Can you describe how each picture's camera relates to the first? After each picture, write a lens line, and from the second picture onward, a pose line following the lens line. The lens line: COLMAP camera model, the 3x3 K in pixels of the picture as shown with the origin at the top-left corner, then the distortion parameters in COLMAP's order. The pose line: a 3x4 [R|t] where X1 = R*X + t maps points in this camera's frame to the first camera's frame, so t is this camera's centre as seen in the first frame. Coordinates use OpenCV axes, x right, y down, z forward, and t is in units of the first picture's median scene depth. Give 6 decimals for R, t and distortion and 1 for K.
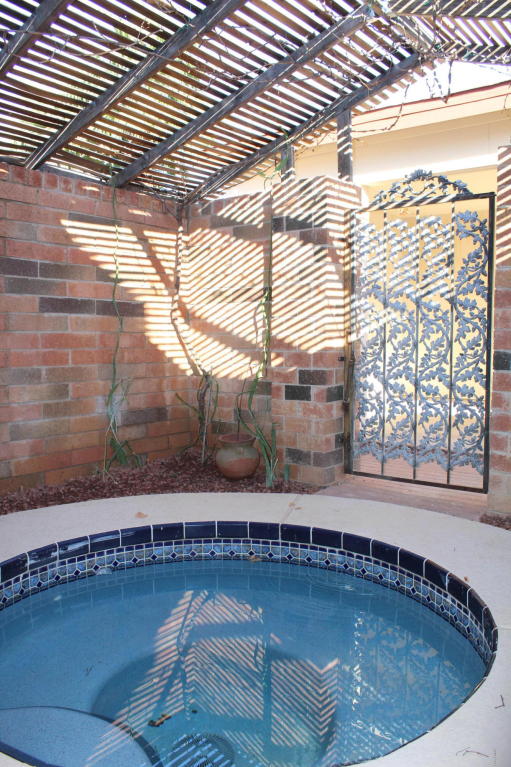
lens RADIAL K [[634.5, 0, 257.9], [0, 634.5, 390.5], [0, 0, 1]] dist [-0.169609, 0.156255]
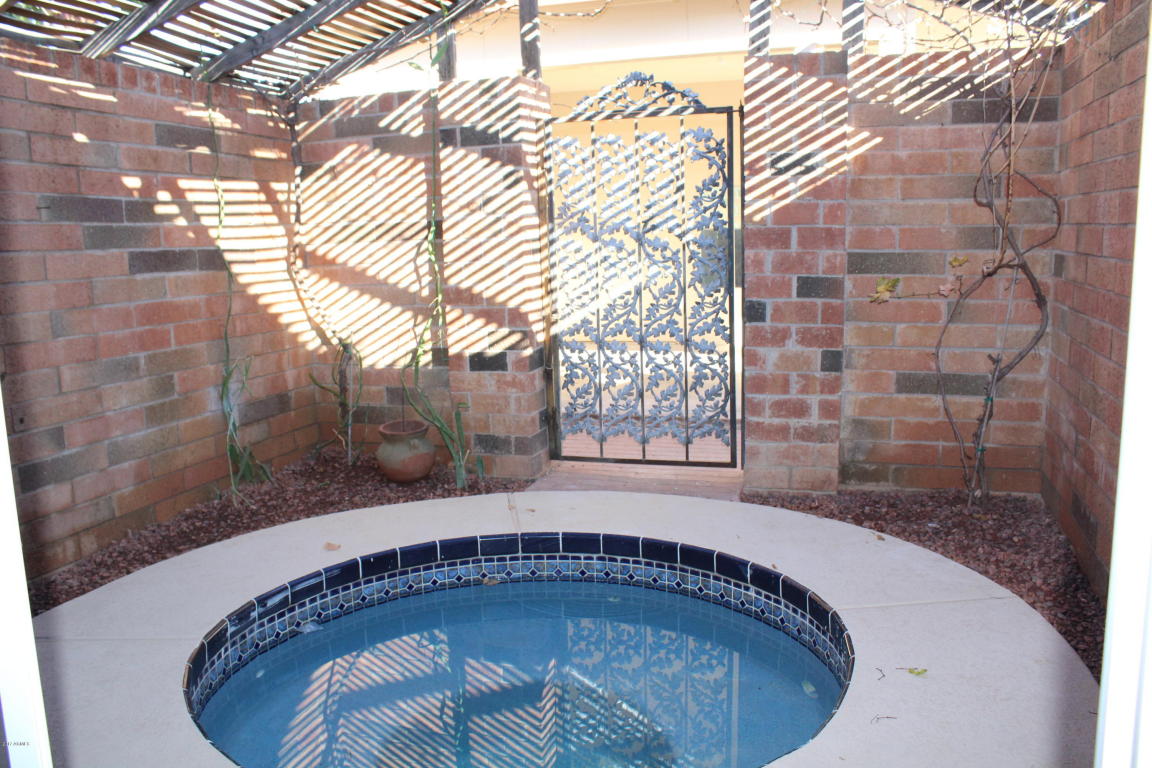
lens RADIAL K [[953.0, 0, 564.9], [0, 953.0, 382.3], [0, 0, 1]] dist [-0.169609, 0.156255]
pose [[0.940460, -0.081410, 0.330012, -0.247319], [0.060785, 0.995524, 0.072362, -0.052271], [-0.334426, -0.047994, 0.941199, -0.116789]]
